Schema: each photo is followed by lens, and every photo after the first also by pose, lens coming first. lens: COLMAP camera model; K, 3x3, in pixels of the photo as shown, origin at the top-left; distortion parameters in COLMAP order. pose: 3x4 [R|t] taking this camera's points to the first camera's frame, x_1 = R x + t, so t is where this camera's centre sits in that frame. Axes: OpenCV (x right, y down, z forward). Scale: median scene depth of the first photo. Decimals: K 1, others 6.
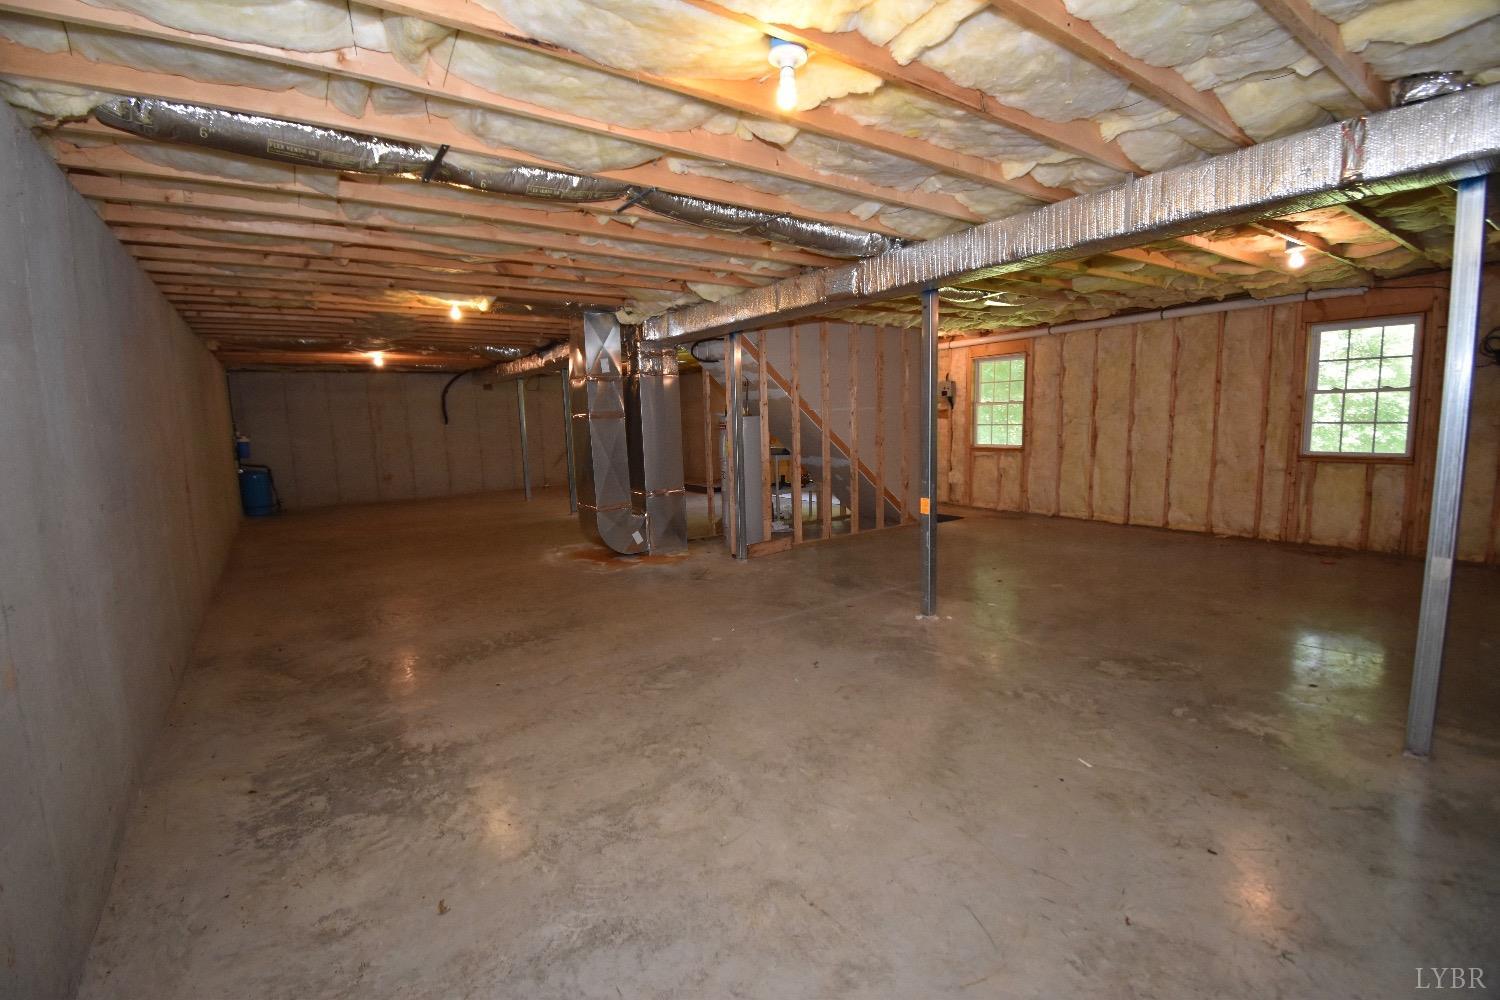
lens RADIAL K [[667.3, 0, 750.8], [0, 667.3, 500.1], [0, 0, 1]] dist [0.001750, -0.012242]
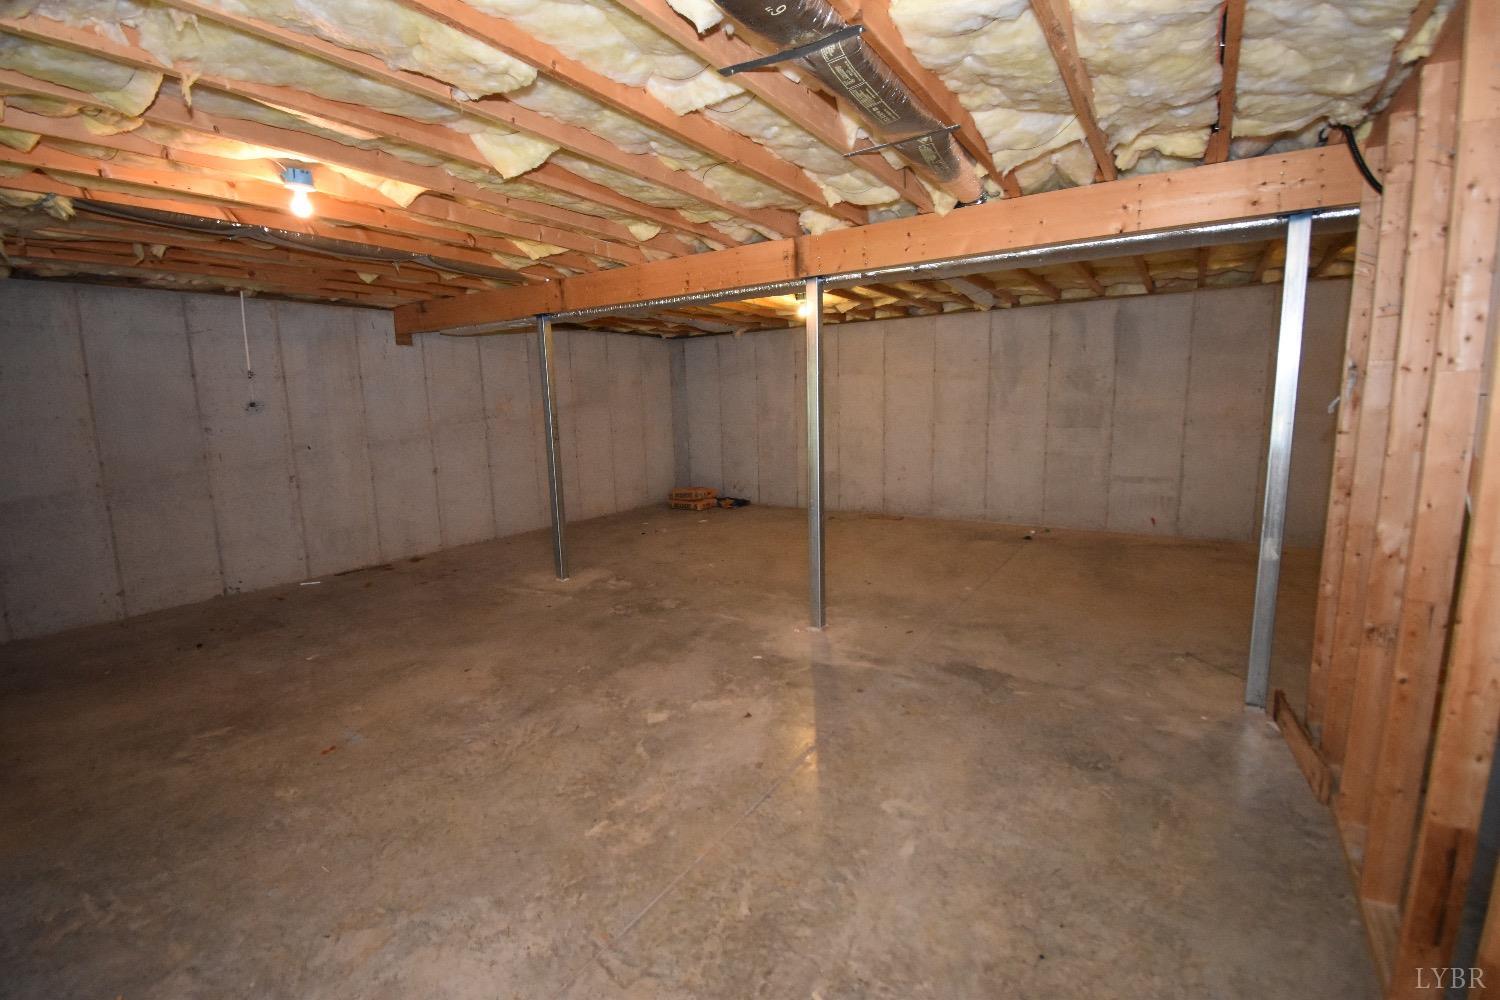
lens RADIAL K [[667.3, 0, 748.8], [0, 667.3, 501.4], [0, 0, 1]] dist [0.001750, -0.012242]
pose [[-0.935761, 0.104562, -0.336777, 0.749158], [0.006569, 0.960031, 0.279815, -0.301489], [0.352575, 0.259628, -0.899046, 2.017936]]
